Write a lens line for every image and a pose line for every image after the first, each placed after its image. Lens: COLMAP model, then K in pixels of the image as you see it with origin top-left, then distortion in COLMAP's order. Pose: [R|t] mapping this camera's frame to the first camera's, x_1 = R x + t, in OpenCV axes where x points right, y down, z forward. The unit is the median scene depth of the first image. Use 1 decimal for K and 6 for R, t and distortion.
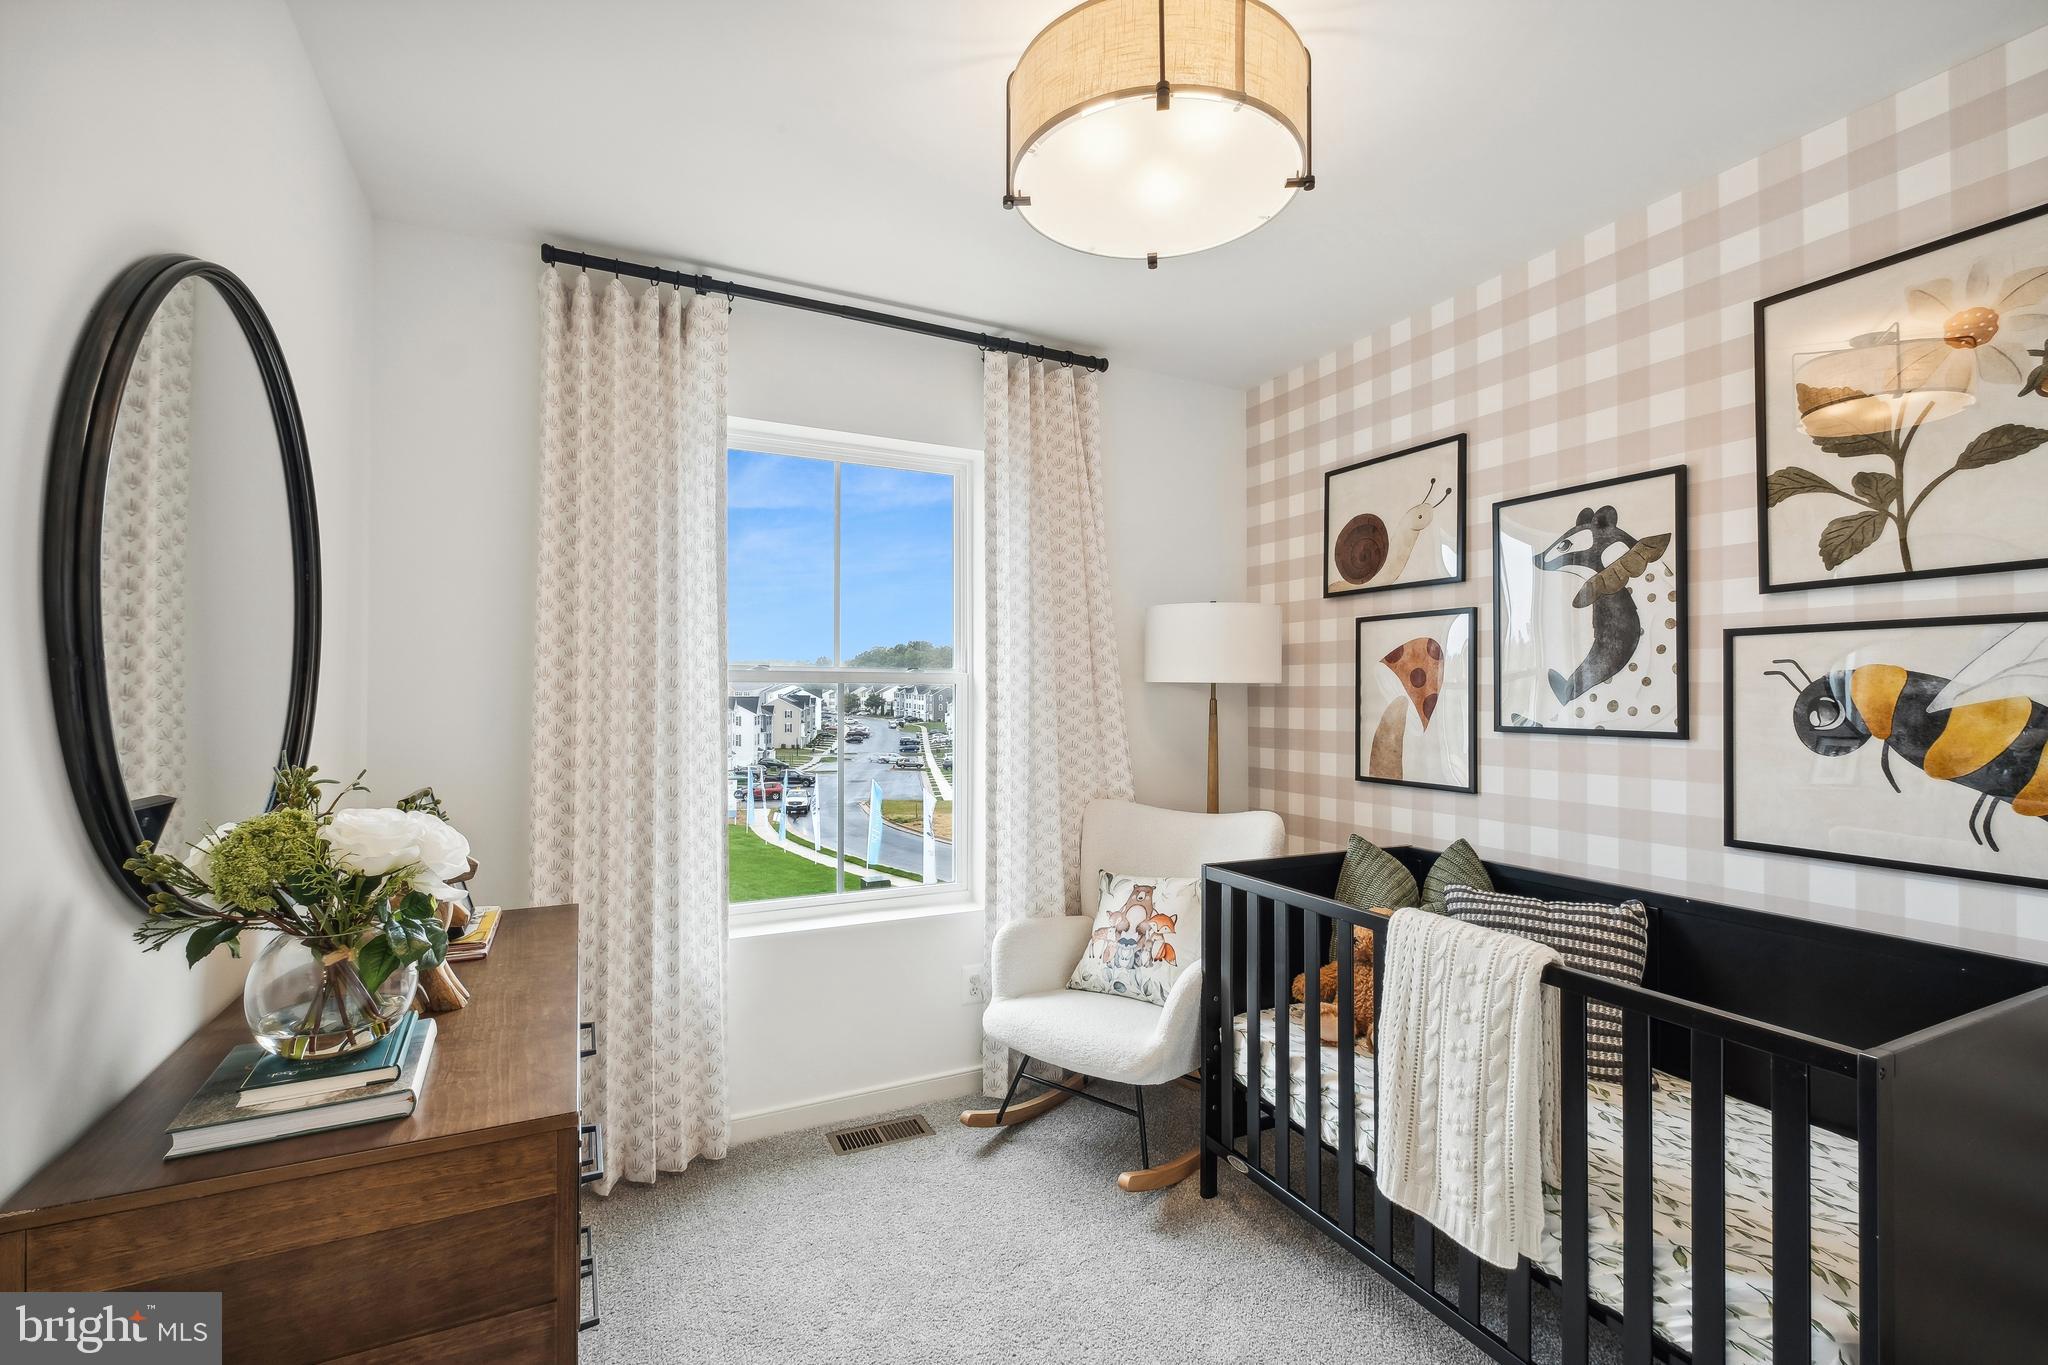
lens RADIAL K [[904.0, 0, 1022.4], [0, 904.0, 685.2], [0, 0, 1]] dist [0.005240, -0.006048]
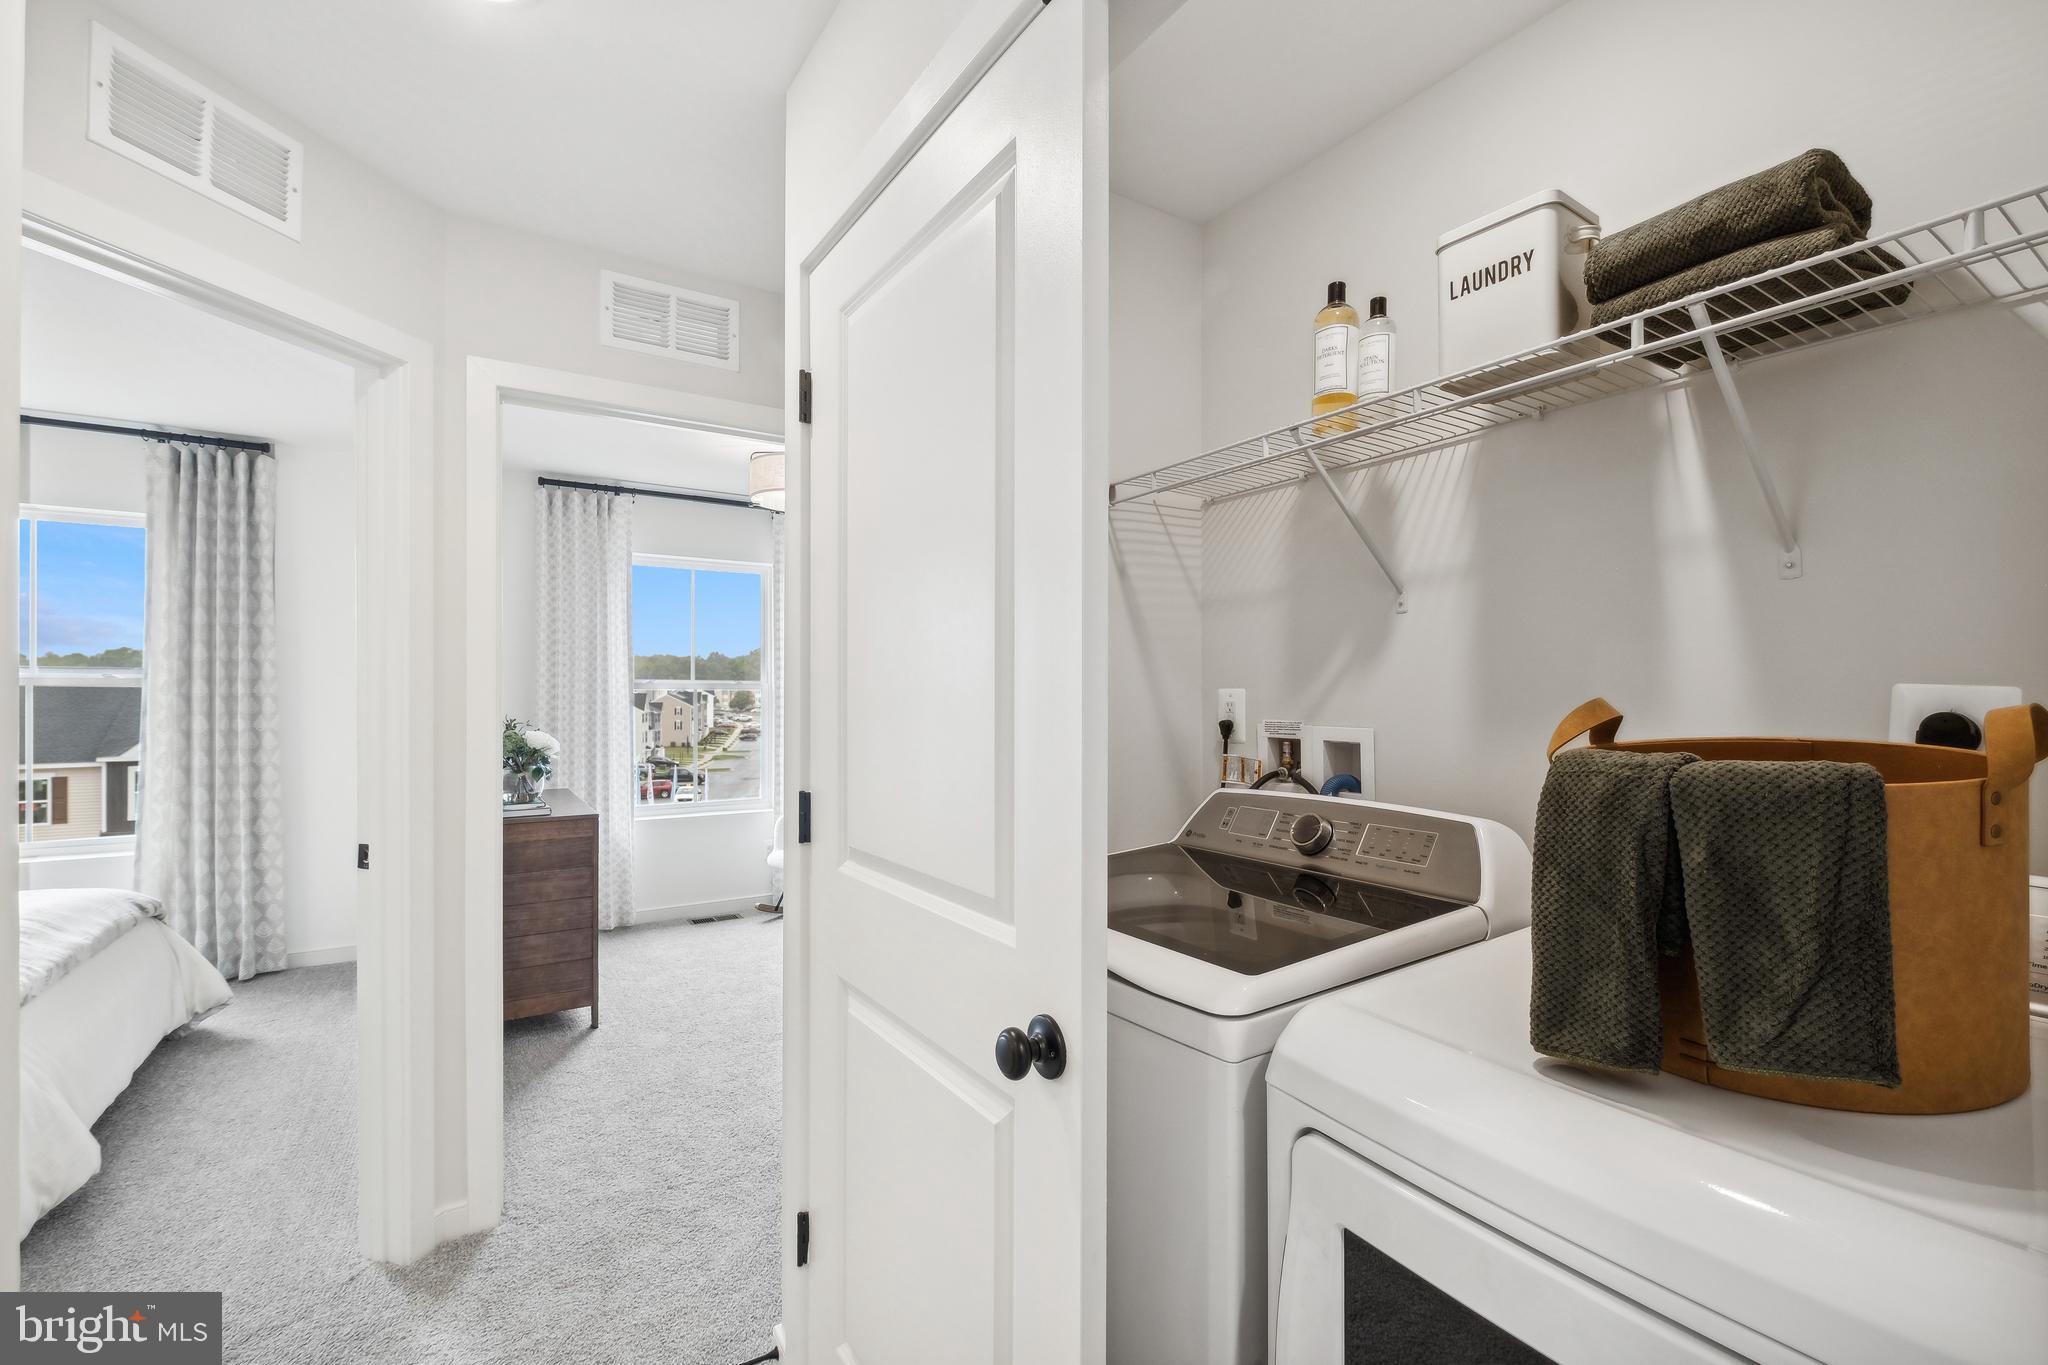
lens RADIAL K [[904.0, 0, 1030.2], [0, 904.0, 690.3], [0, 0, 1]] dist [0.005240, -0.006048]
pose [[0.993097, -0.001924, 0.117283, 0.311667], [0.000745, 0.999949, 0.010095, -0.021323], [-0.117296, -0.009938, 0.993047, -1.091067]]
